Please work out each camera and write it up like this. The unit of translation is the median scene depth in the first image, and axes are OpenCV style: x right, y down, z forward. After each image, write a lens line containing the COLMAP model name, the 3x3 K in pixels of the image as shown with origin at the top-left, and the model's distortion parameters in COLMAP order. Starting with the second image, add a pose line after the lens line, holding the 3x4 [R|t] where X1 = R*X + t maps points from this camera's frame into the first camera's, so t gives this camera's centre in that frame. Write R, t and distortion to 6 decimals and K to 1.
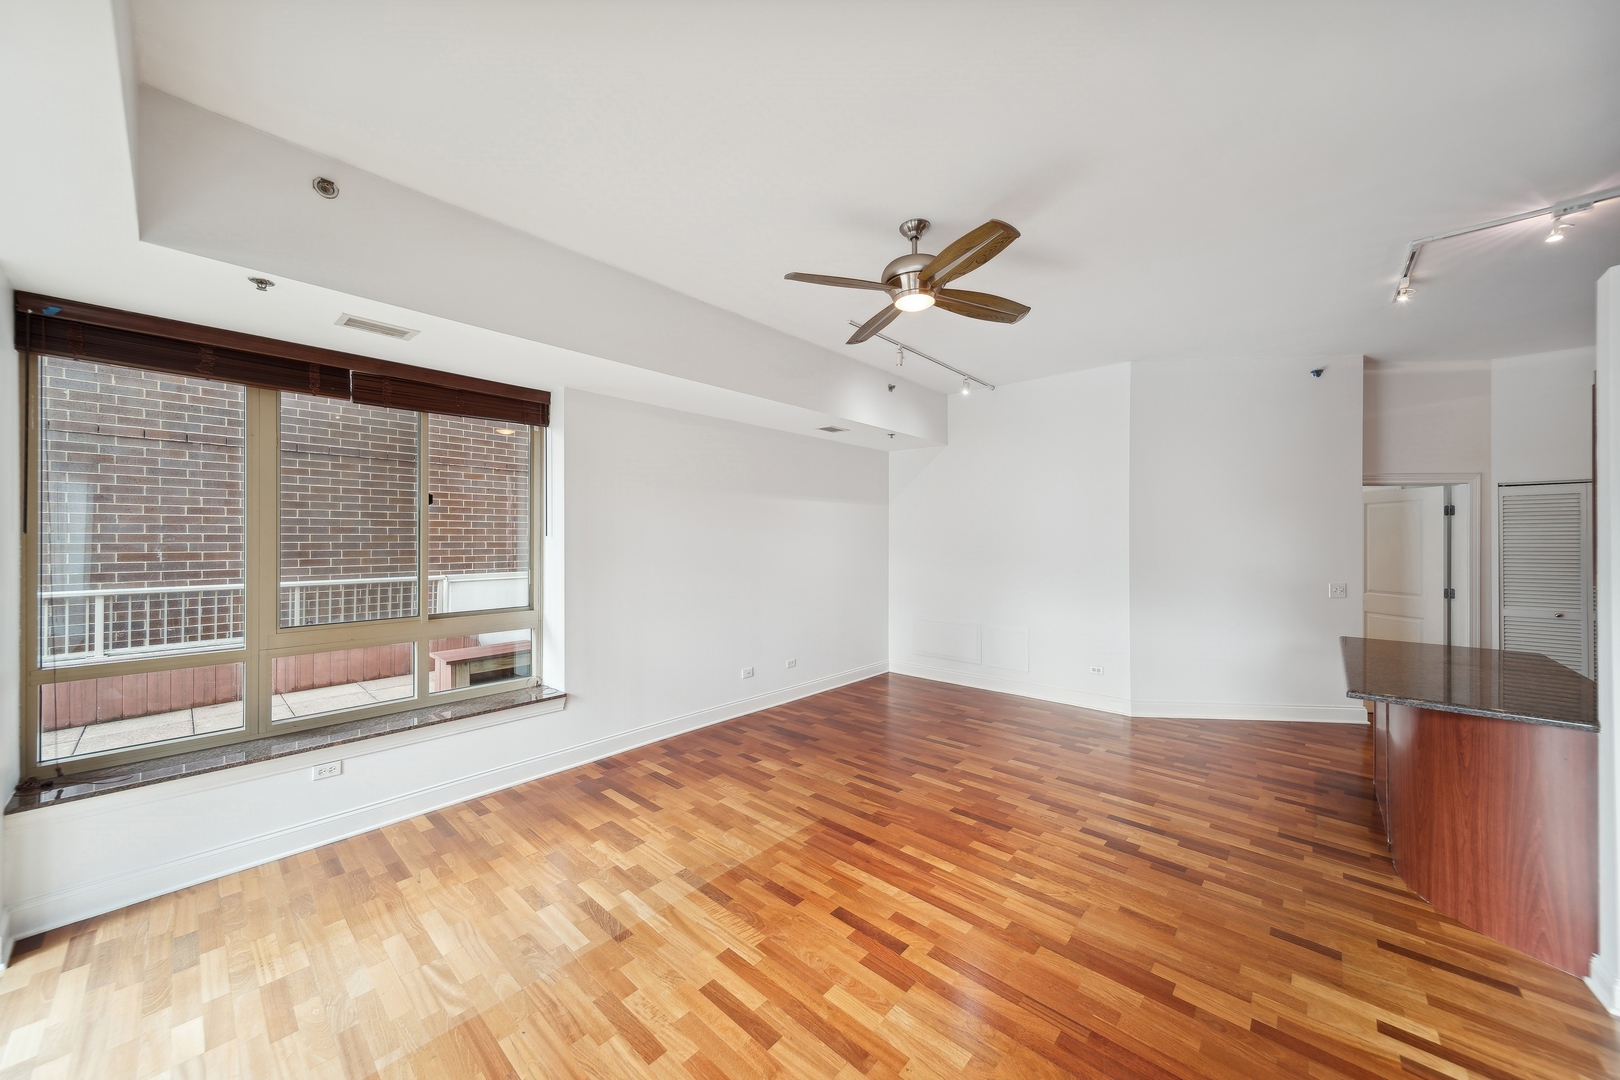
lens RADIAL K [[569.9, 0, 791.8], [0, 569.9, 538.4], [0, 0, 1]] dist [0.011171, -0.001306]
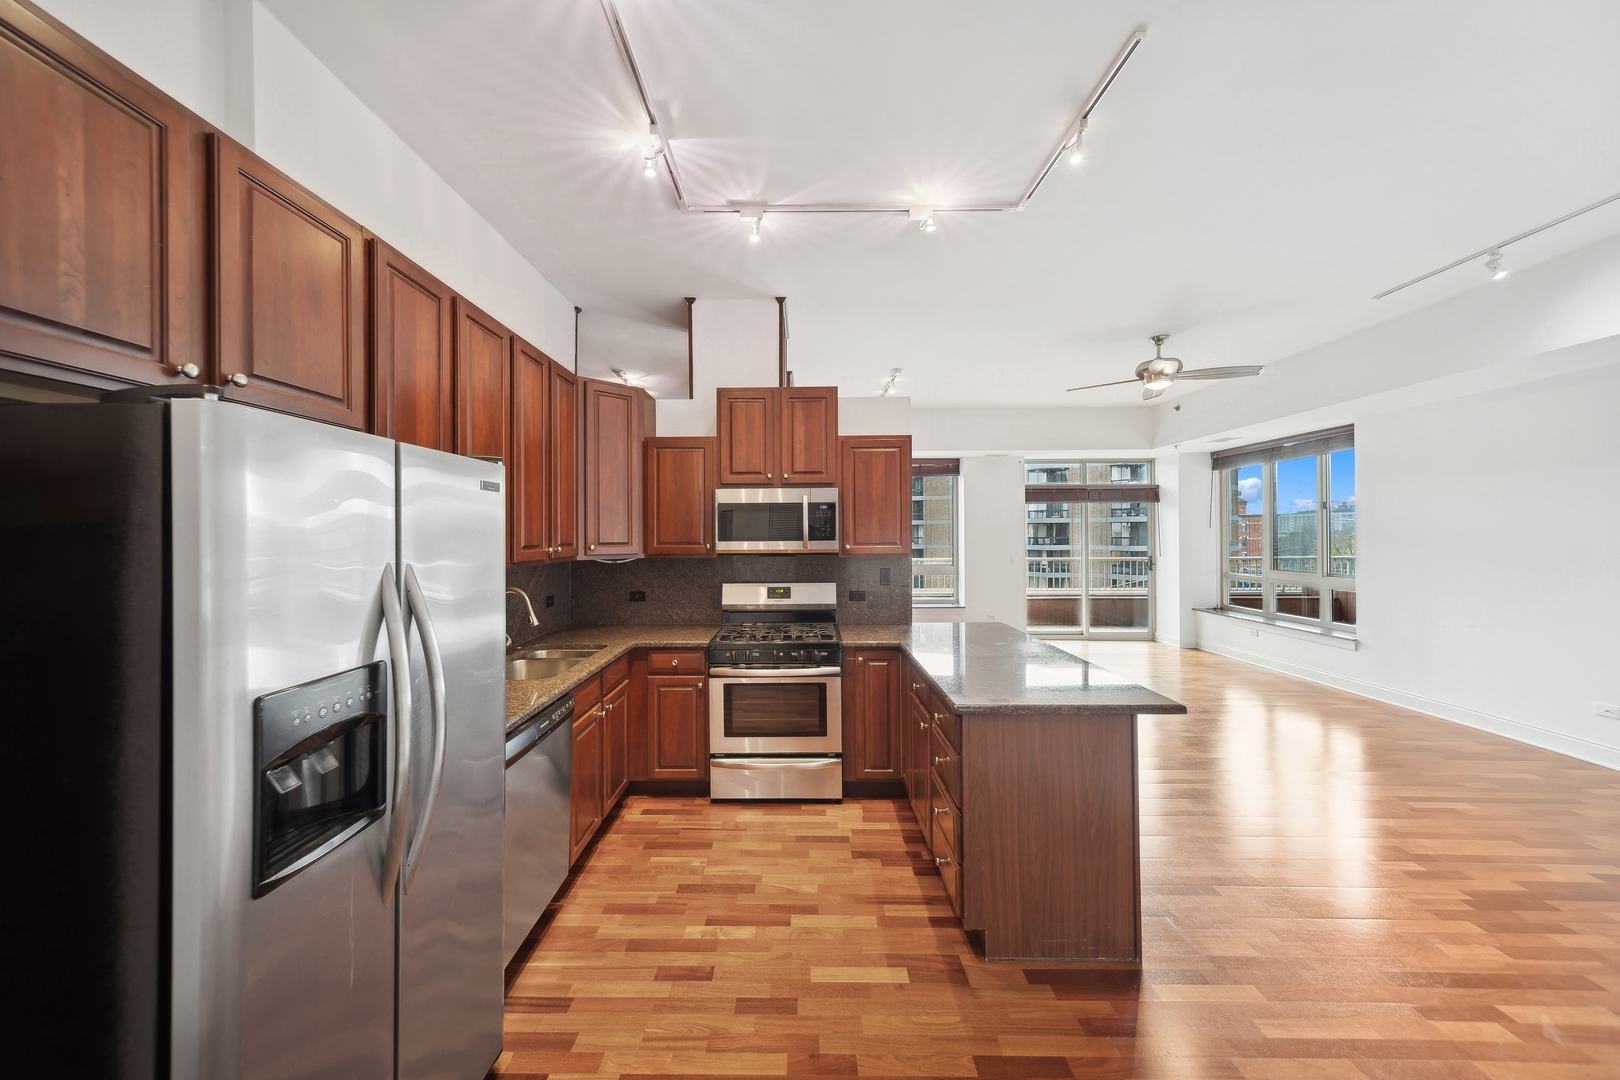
lens RADIAL K [[569.9, 0, 795.6], [0, 569.9, 533.3], [0, 0, 1]] dist [0.011171, -0.001306]
pose [[-0.741632, 0.002364, -0.670802, 1.753388], [0.006261, 0.999975, -0.003397, 0.010942], [0.670777, -0.006719, -0.741628, 1.275008]]
